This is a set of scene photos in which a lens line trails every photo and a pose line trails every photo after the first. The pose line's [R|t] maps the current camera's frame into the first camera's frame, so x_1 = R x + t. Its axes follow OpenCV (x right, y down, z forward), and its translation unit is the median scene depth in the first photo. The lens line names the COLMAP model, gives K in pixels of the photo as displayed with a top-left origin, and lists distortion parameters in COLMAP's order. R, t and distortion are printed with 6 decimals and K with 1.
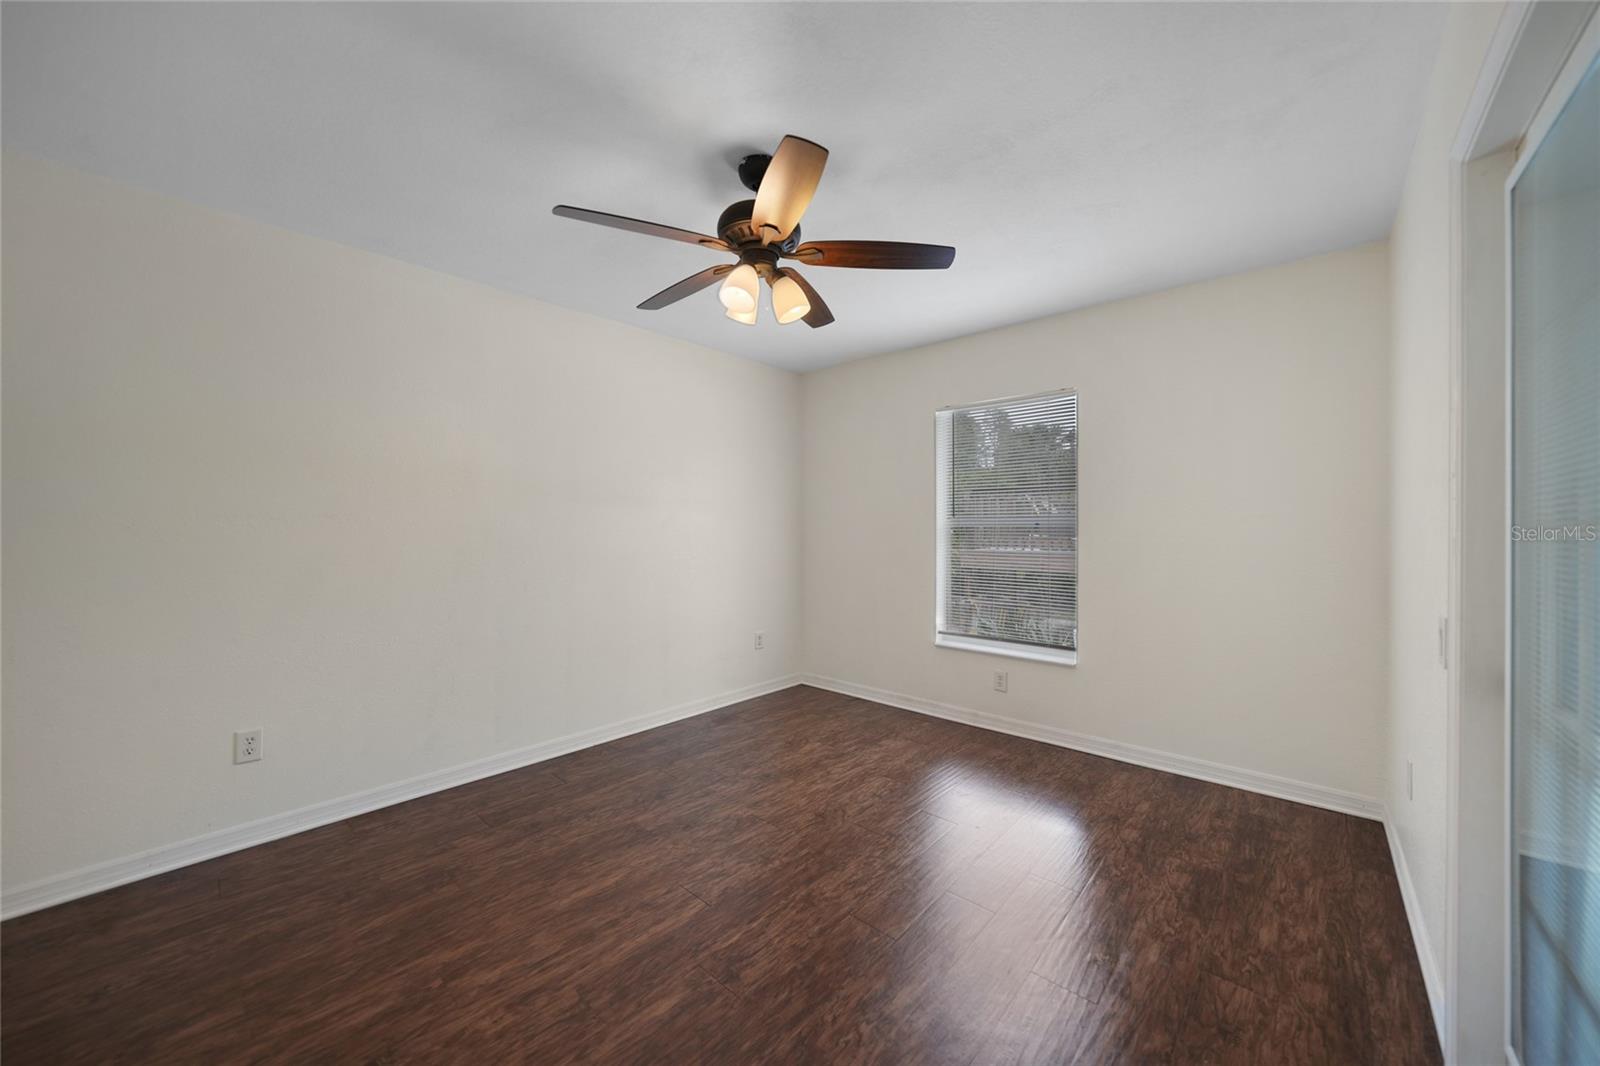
lens RADIAL K [[595.2, 0, 777.6], [0, 595.2, 528.9], [0, 0, 1]] dist [-0.027380, 0.005392]
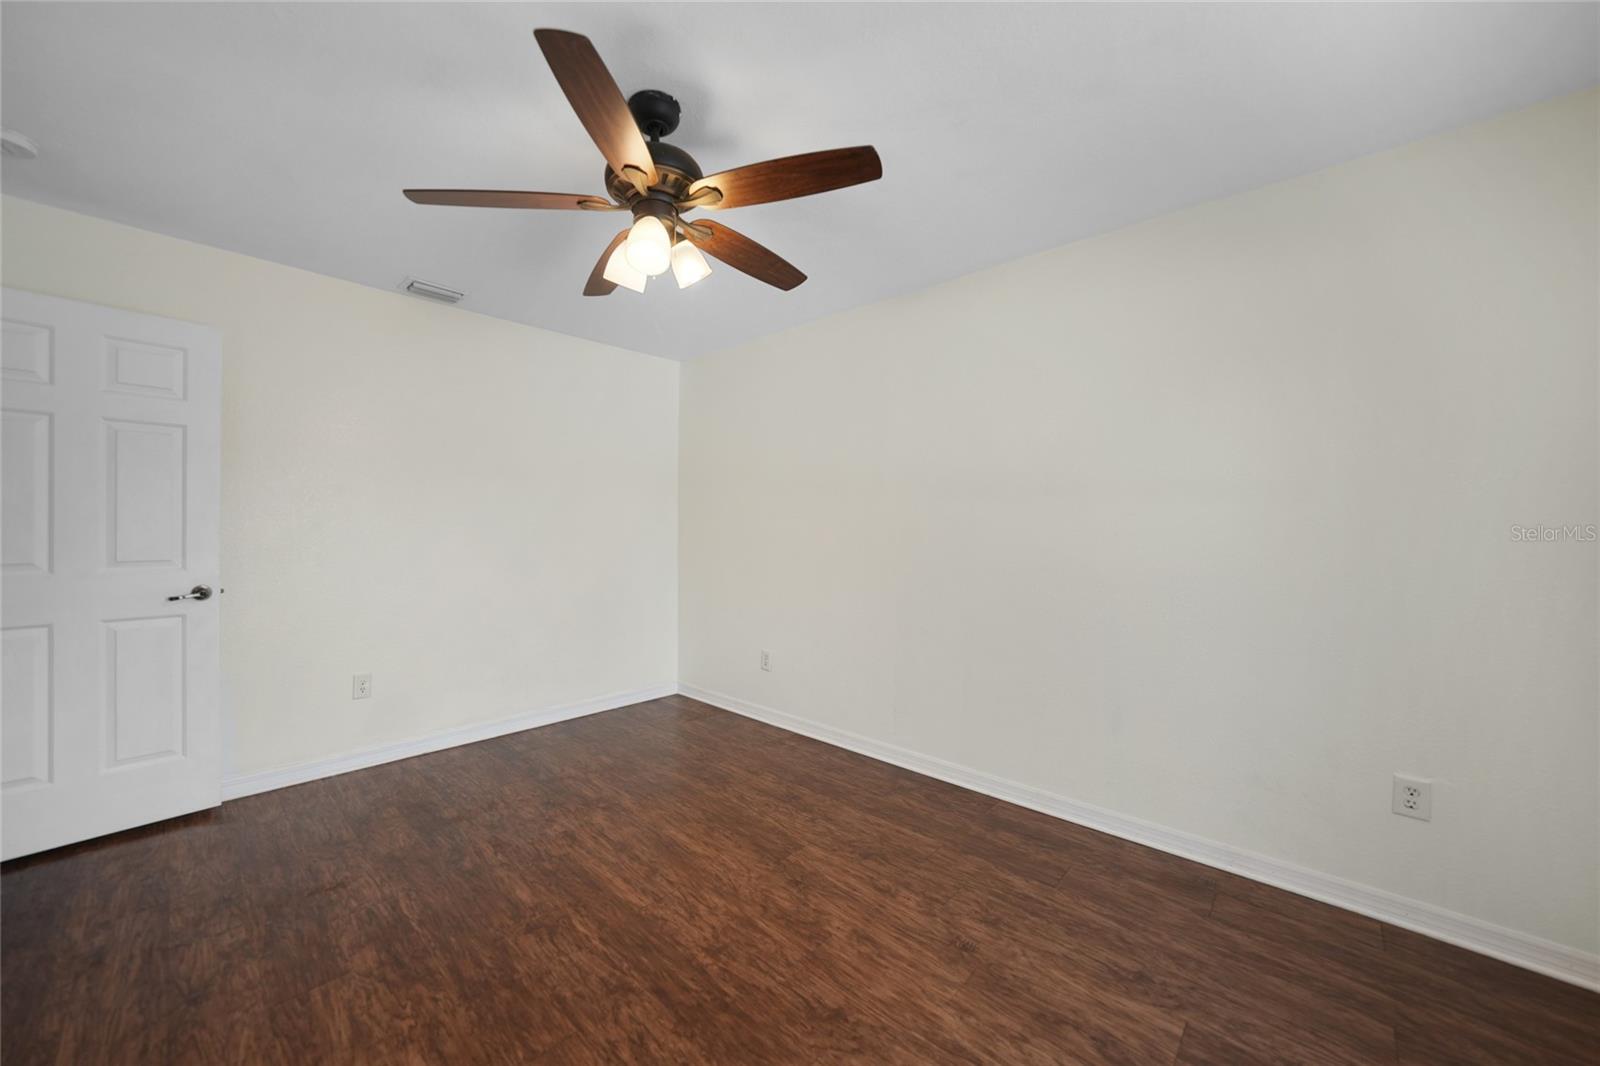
lens RADIAL K [[595.2, 0, 777.6], [0, 595.2, 528.9], [0, 0, 1]] dist [-0.027380, 0.005392]
pose [[-0.016965, 0.006559, -0.999835, 0.674693], [-0.010320, 0.999924, 0.006735, 0.002910], [0.999803, 0.010432, -0.016896, 0.987872]]
